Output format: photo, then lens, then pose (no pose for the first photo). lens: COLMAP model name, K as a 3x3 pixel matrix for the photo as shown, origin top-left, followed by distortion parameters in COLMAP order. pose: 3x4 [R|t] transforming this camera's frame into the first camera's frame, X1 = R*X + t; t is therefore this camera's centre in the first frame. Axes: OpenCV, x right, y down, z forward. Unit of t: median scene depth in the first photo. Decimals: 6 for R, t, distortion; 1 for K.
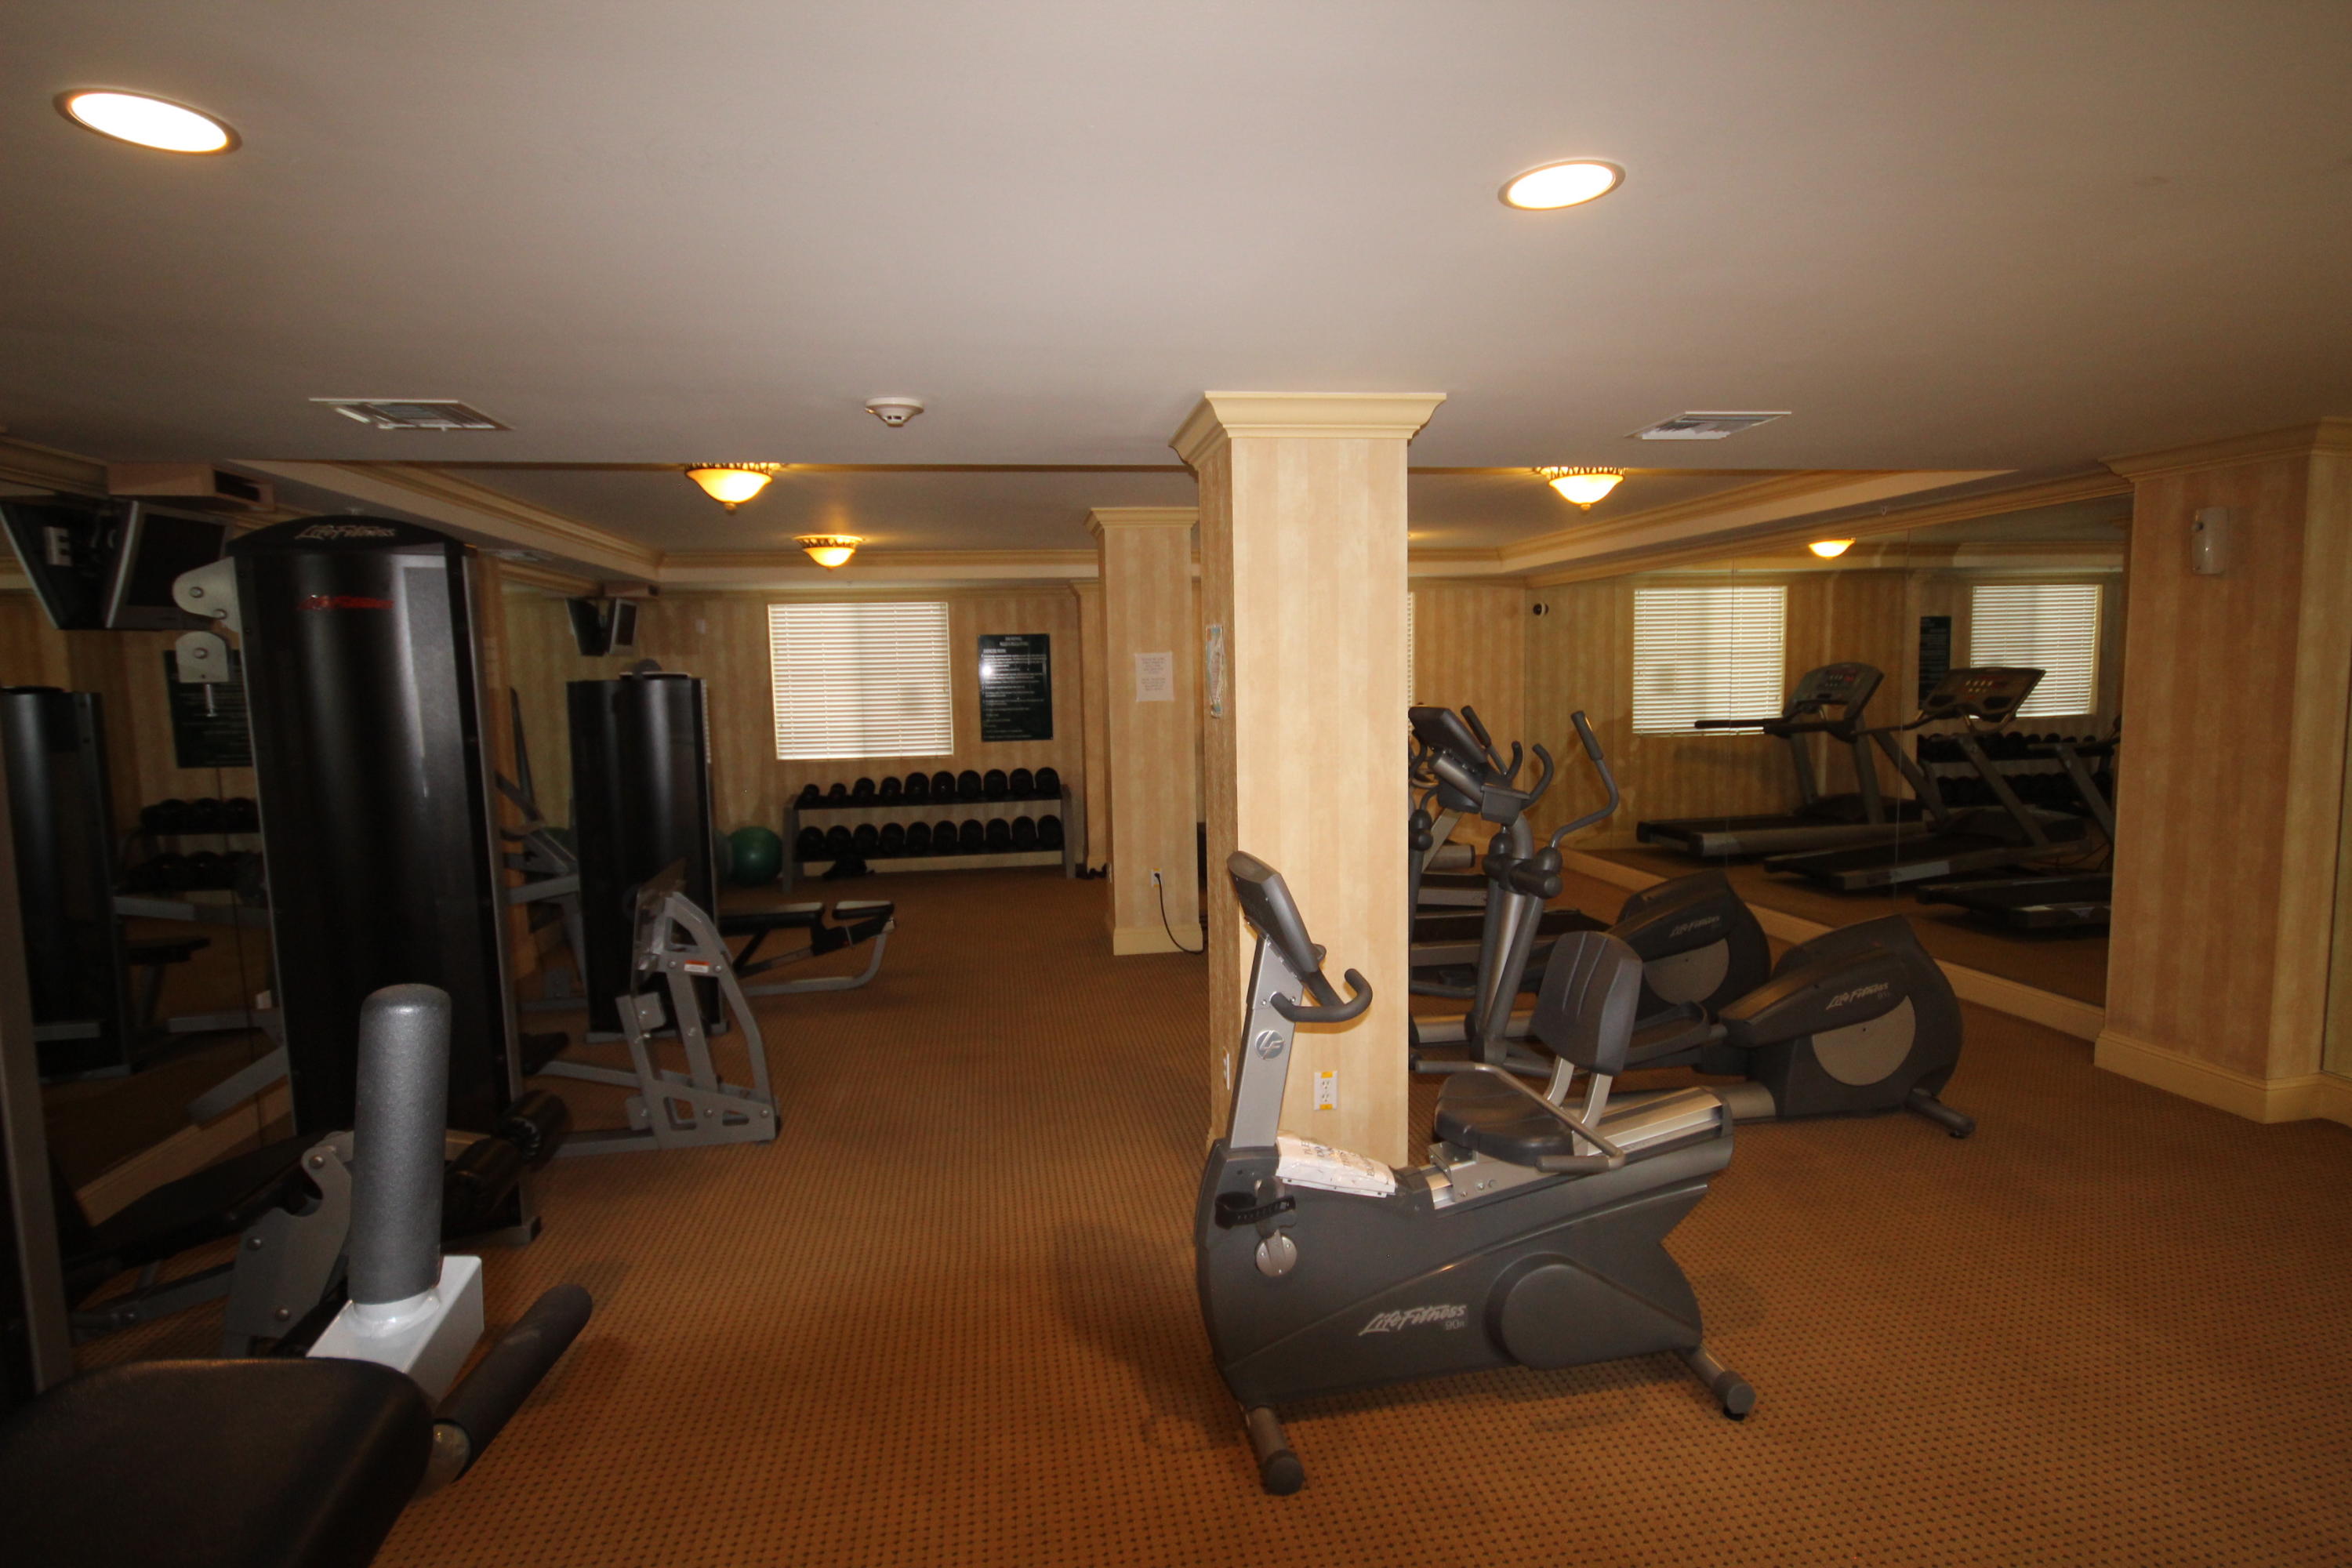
lens RADIAL K [[1147.9, 0, 1176.0], [0, 1147.9, 784.0], [0, 0, 1]] dist [0.001352, 0.000144]
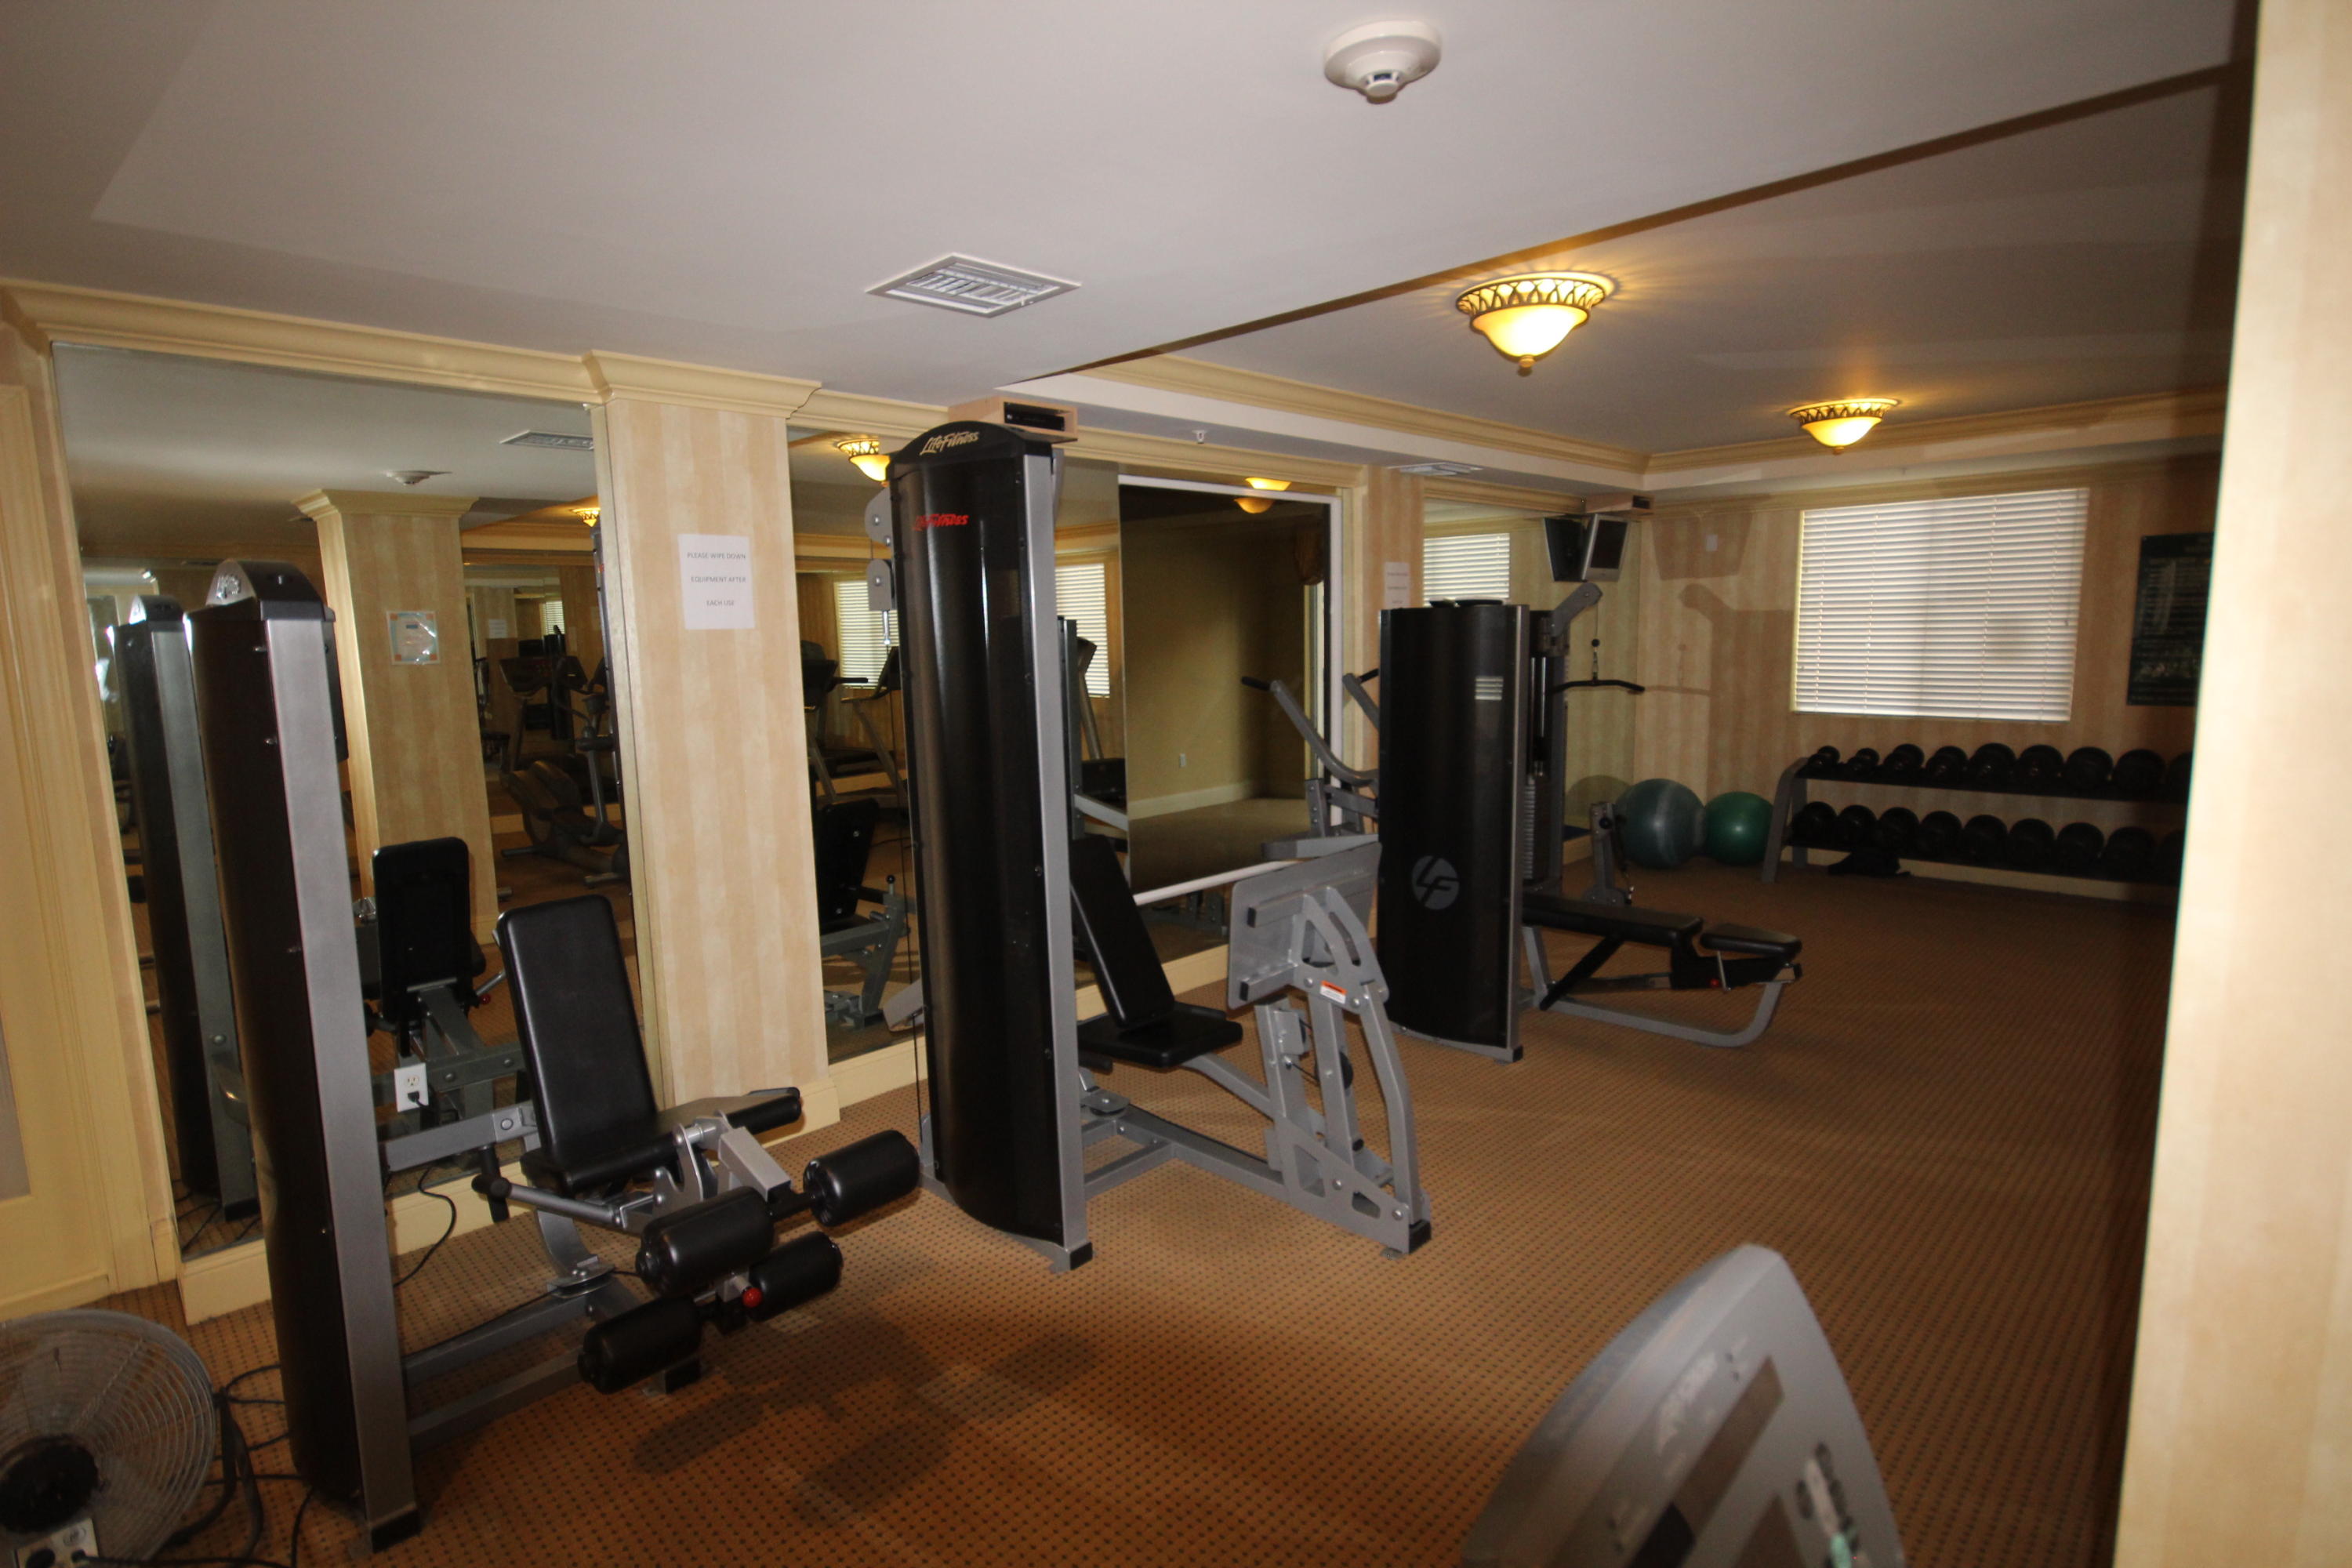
lens RADIAL K [[1147.9, 0, 1176.0], [0, 1147.9, 784.0], [0, 0, 1]] dist [0.001352, 0.000144]
pose [[0.580299, 0.120800, -0.805395, 0.051853], [-0.072305, 0.992675, 0.096793, -0.019285], [0.811187, 0.002065, 0.584783, 0.226652]]
